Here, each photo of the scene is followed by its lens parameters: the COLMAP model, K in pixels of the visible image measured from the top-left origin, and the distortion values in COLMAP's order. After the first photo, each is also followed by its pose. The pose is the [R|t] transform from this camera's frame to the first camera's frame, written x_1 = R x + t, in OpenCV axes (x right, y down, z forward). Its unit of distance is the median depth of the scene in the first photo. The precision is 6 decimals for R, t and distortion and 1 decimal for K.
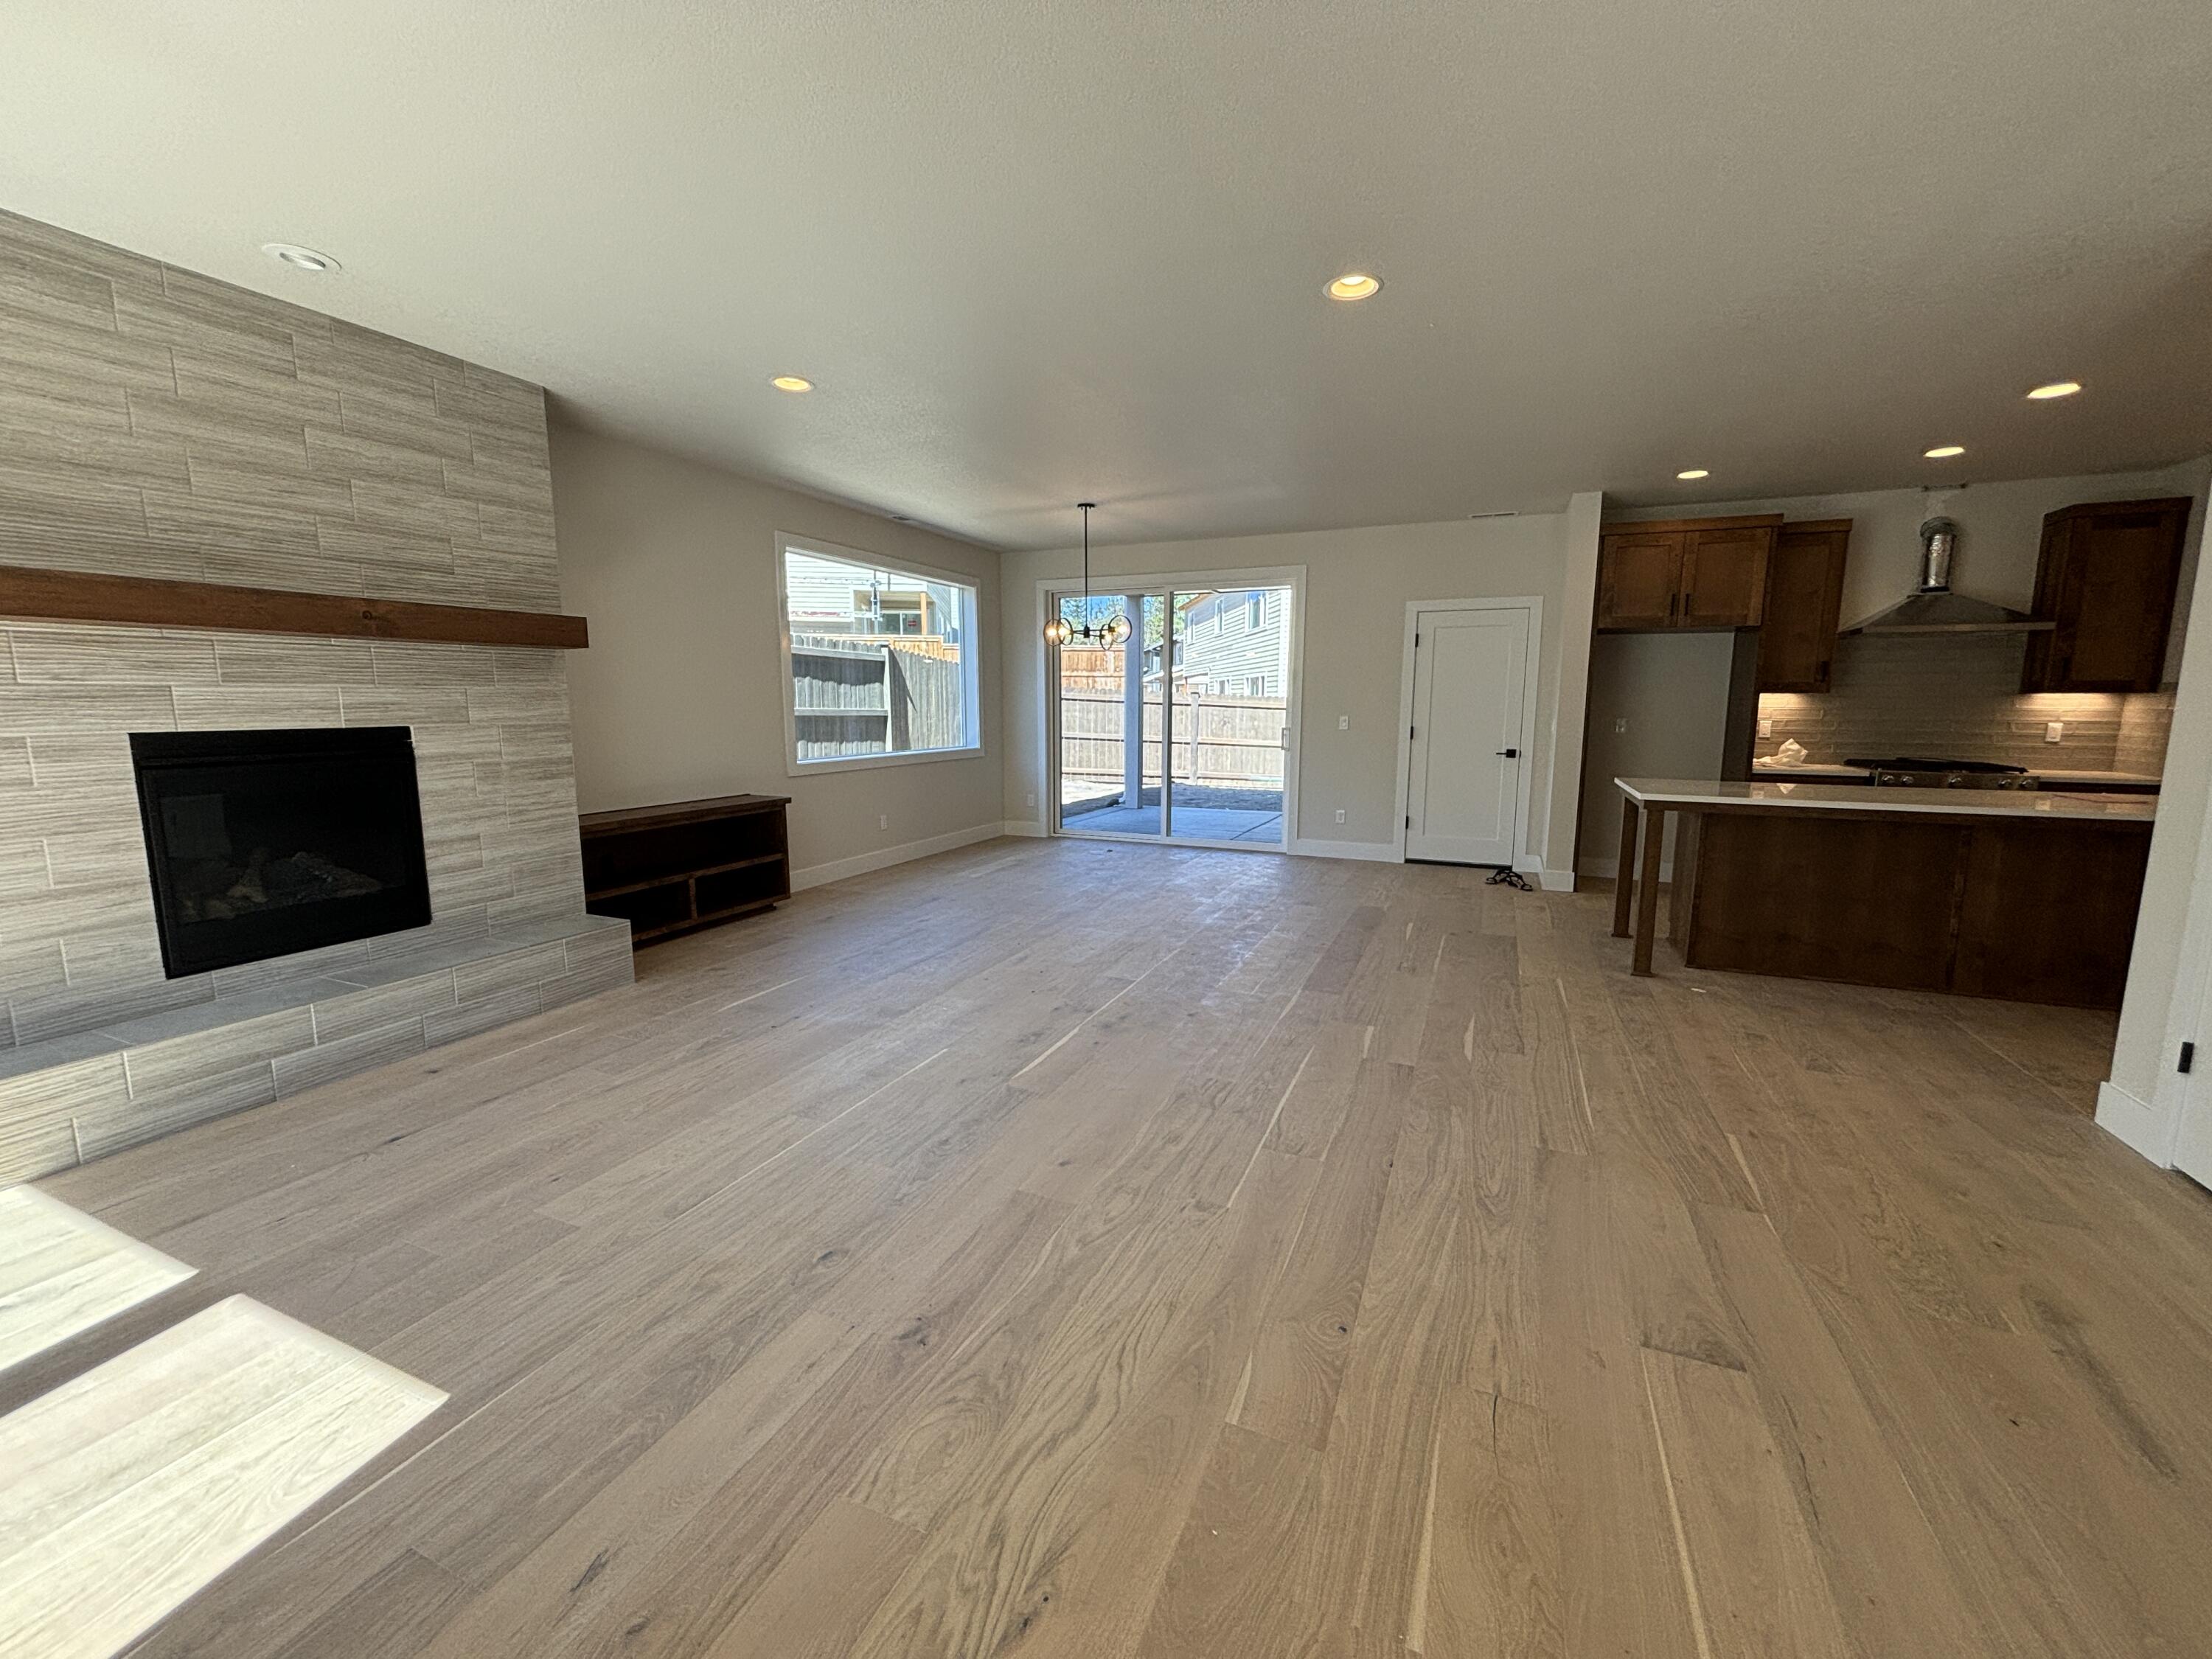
lens RADIAL K [[890.2, 0, 1109.5], [0, 890.2, 820.0], [0, 0, 1]] dist [0.001235, -0.000418]
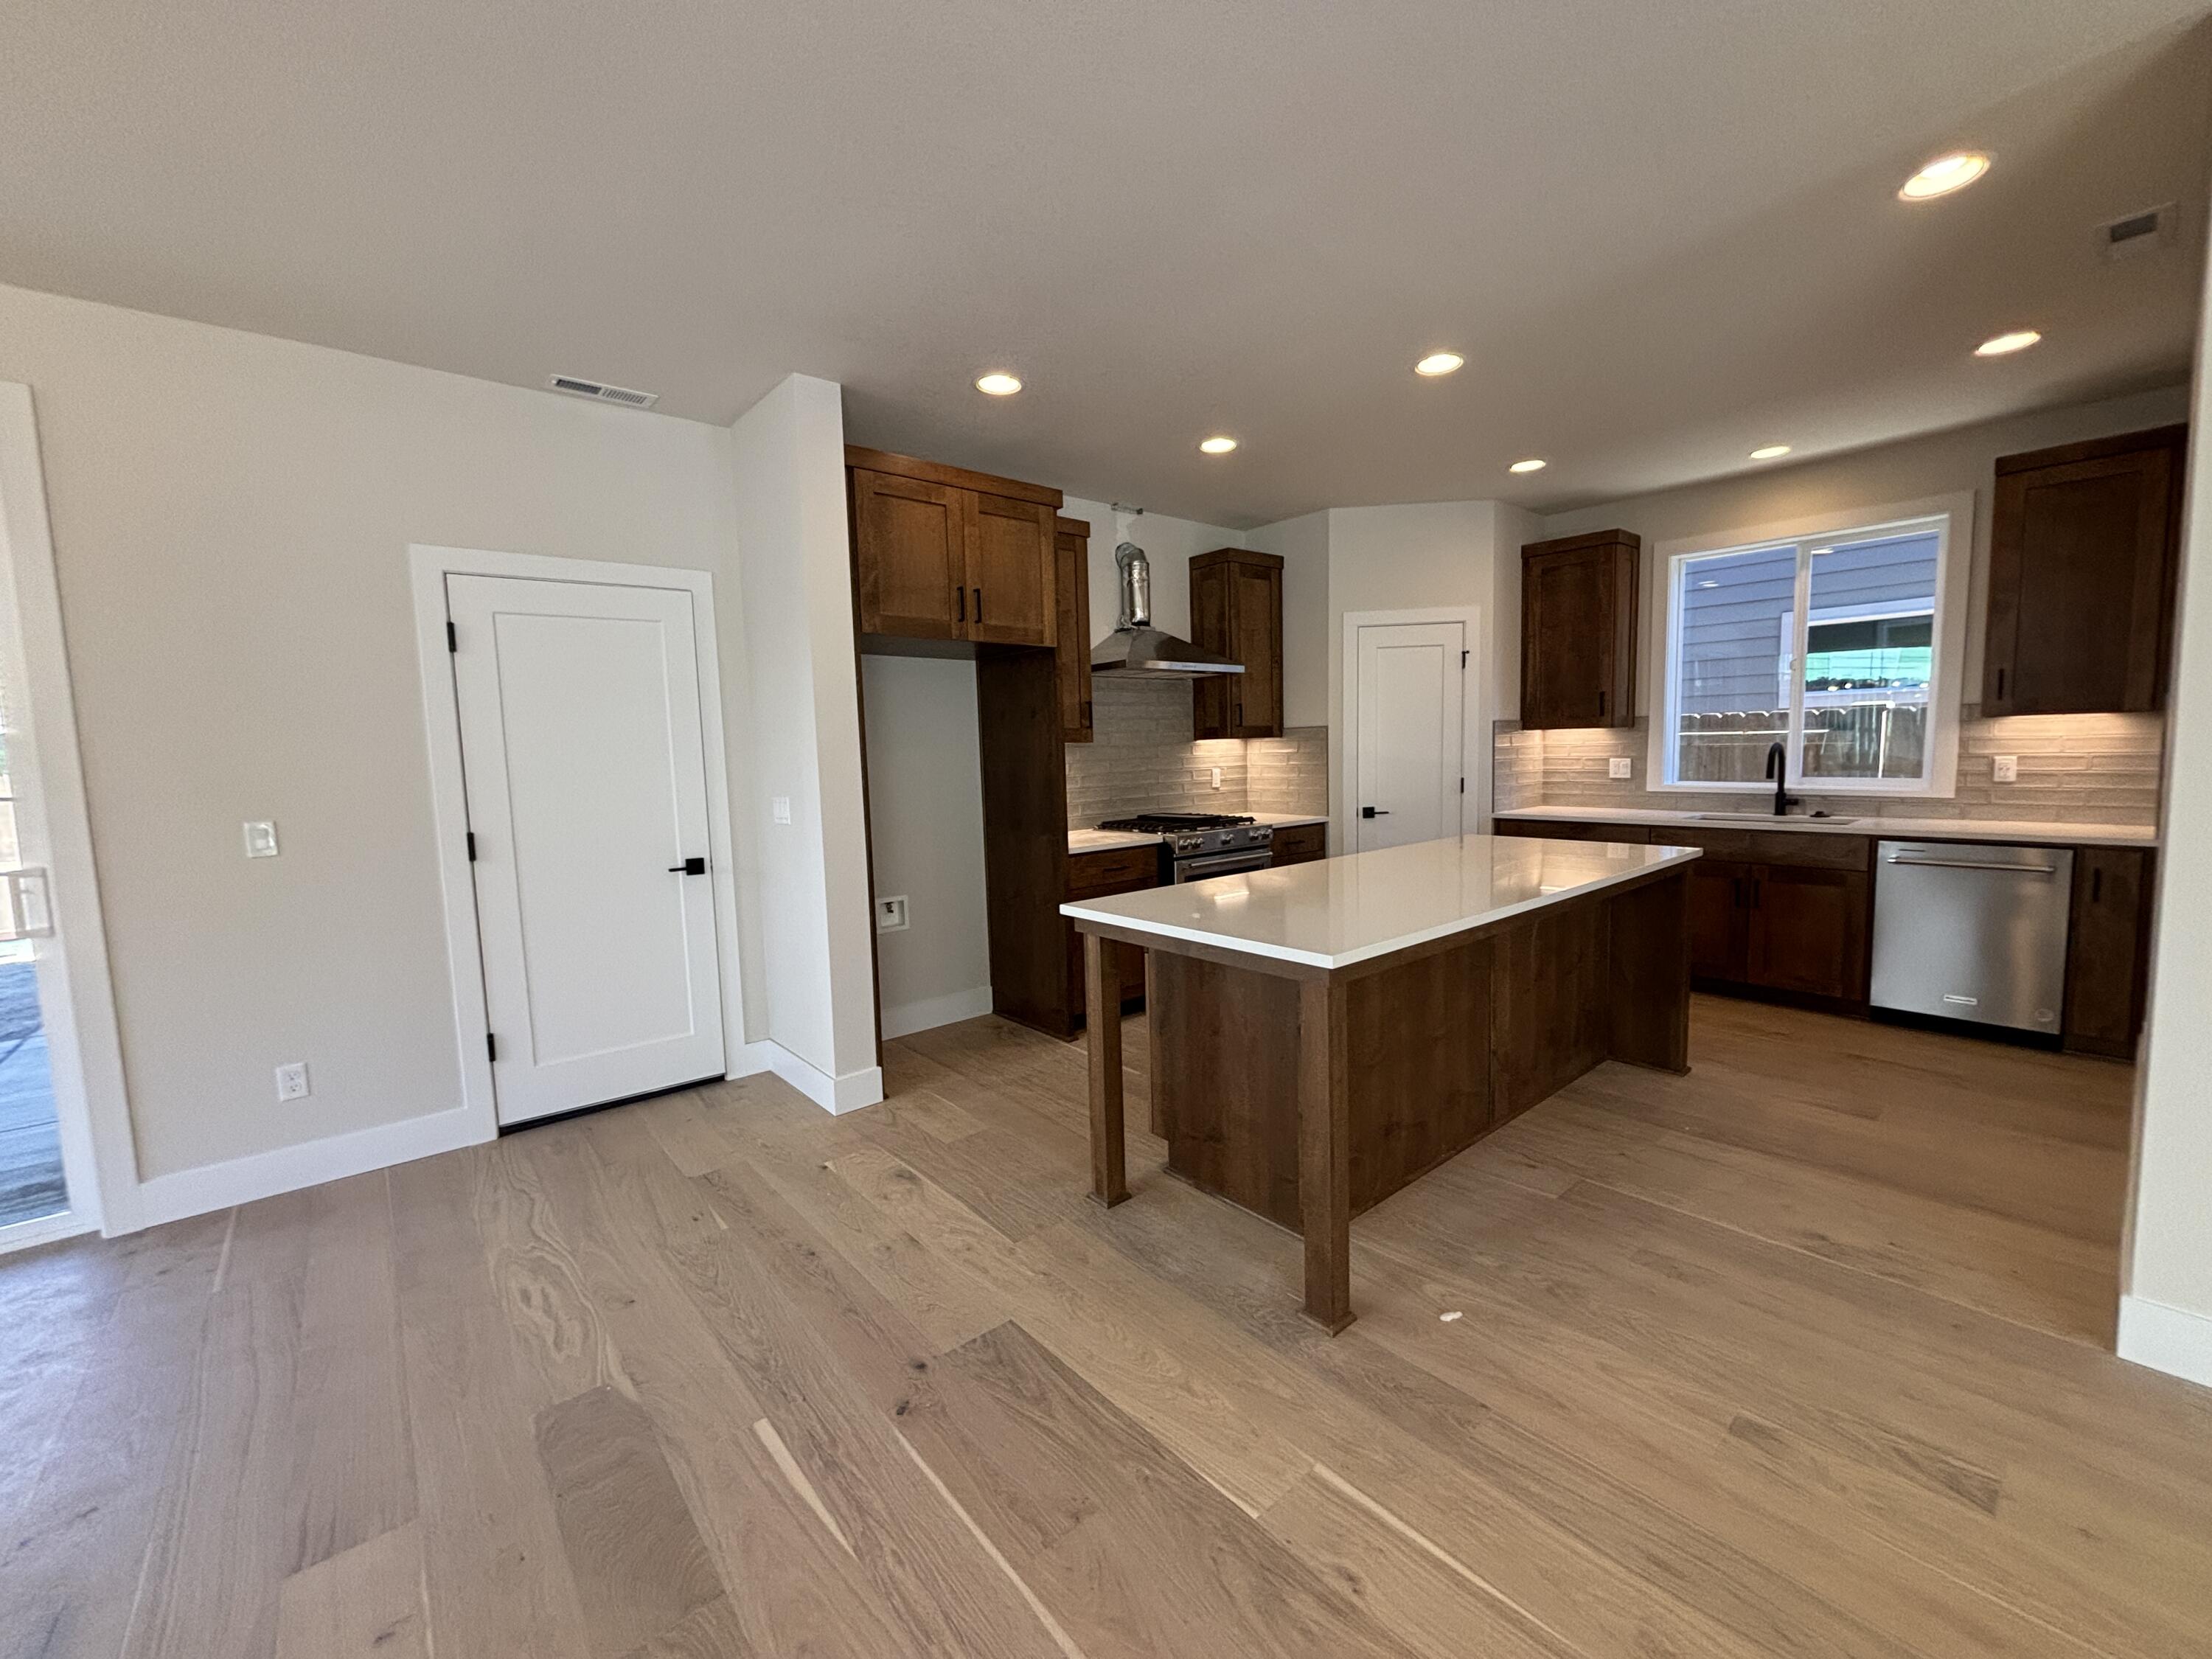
lens RADIAL K [[890.2, 0, 1109.2], [0, 890.2, 834.0], [0, 0, 1]] dist [0.001235, -0.000418]
pose [[0.443174, -0.103324, 0.890461, 0.100731], [0.152594, 0.987533, 0.038644, -0.084051], [-0.883352, 0.118753, 0.453416, 0.595454]]
